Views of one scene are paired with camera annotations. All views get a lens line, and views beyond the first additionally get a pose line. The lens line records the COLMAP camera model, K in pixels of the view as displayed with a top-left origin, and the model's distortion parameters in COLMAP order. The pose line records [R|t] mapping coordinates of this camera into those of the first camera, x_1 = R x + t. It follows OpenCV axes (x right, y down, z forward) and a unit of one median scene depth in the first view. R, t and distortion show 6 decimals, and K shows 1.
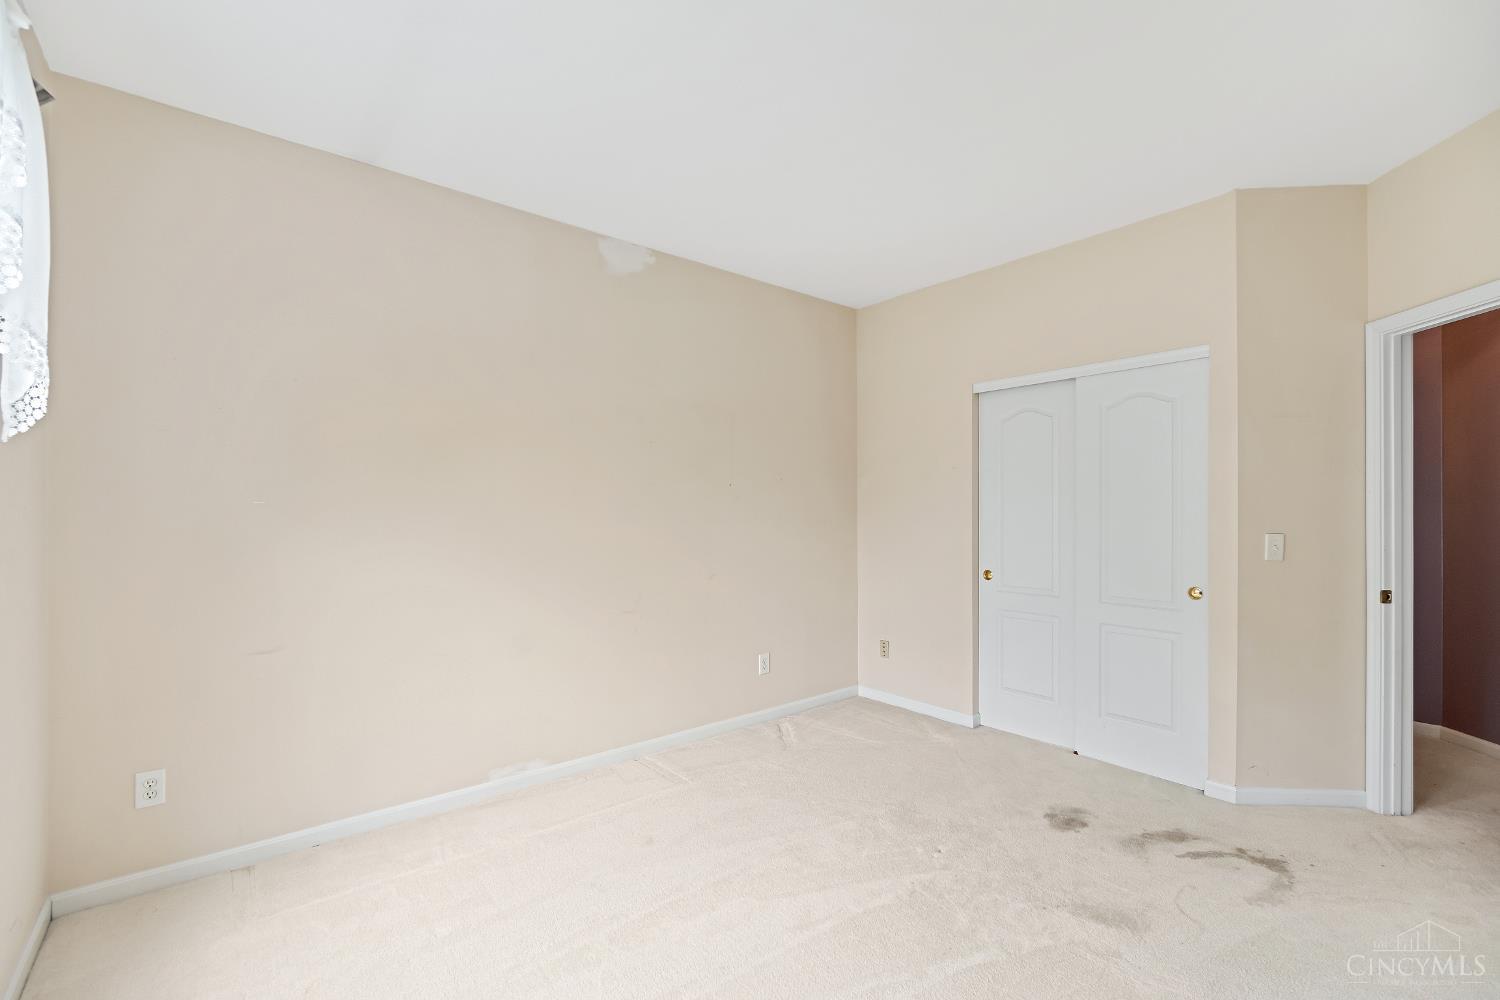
lens RADIAL K [[641.7, 0, 746.8], [0, 641.7, 502.6], [0, 0, 1]] dist [-0.007253, 0.000379]
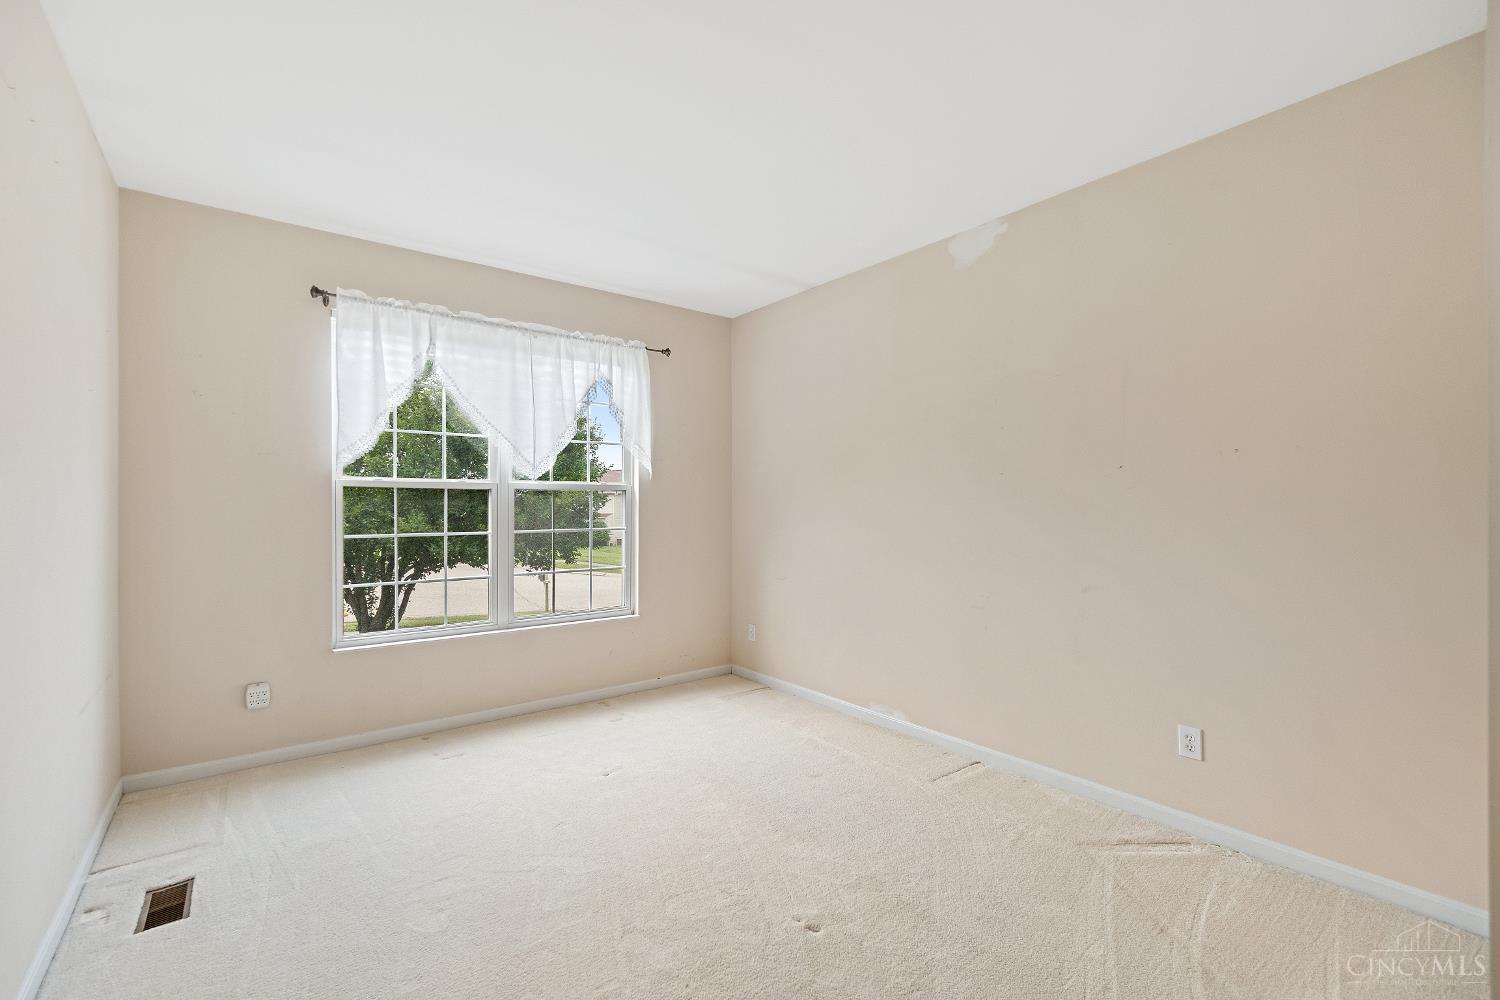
lens RADIAL K [[641.7, 0, 746.8], [0, 641.7, 502.6], [0, 0, 1]] dist [-0.007253, 0.000379]
pose [[-0.031842, -0.006322, -0.999473, 0.884260], [0.006868, 0.999955, -0.006544, 0.017792], [0.999469, -0.007073, -0.031797, 0.759355]]
